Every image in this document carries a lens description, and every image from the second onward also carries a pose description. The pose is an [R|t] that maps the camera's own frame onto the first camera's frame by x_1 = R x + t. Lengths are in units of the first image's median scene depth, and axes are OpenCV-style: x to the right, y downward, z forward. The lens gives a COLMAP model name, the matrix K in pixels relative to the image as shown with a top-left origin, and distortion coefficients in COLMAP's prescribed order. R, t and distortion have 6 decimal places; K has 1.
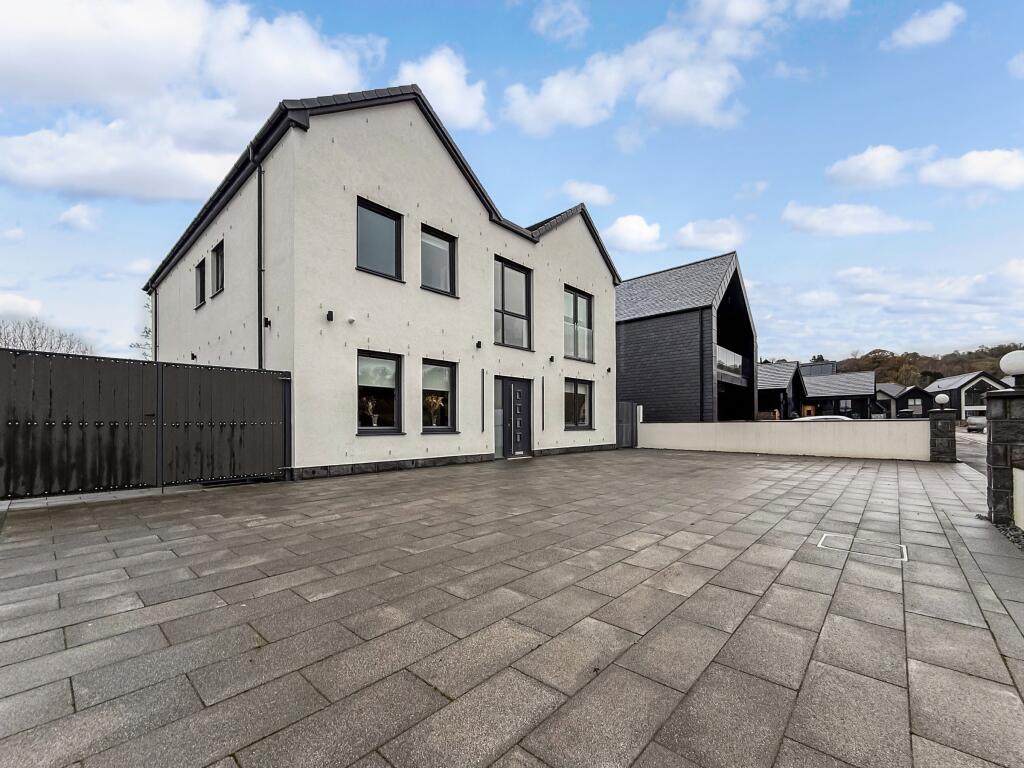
lens RADIAL K [[415.1, 0, 486.2], [0, 415.1, 424.7], [0, 0, 1]] dist [0.000287, 0.000203]
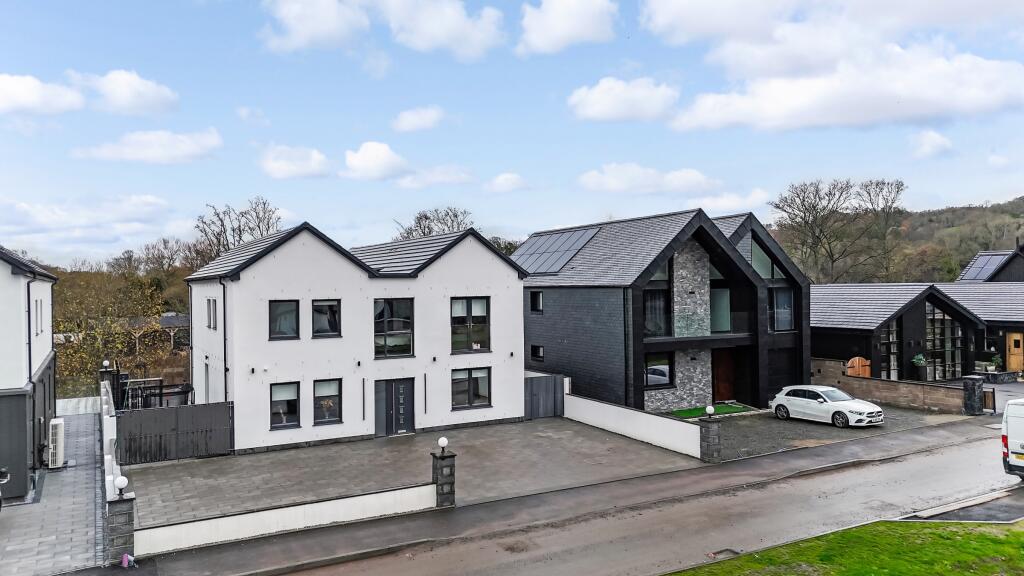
lens RADIAL K [[734.2, 0, 495.3], [0, 734.2, 288.9], [0, 0, 1]] dist [0.091468, -0.111081]
pose [[0.945228, -0.002542, -0.326402, 1.428960], [0.009218, 0.999779, 0.018908, -0.547583], [0.326281, -0.020881, 0.945042, -1.482572]]
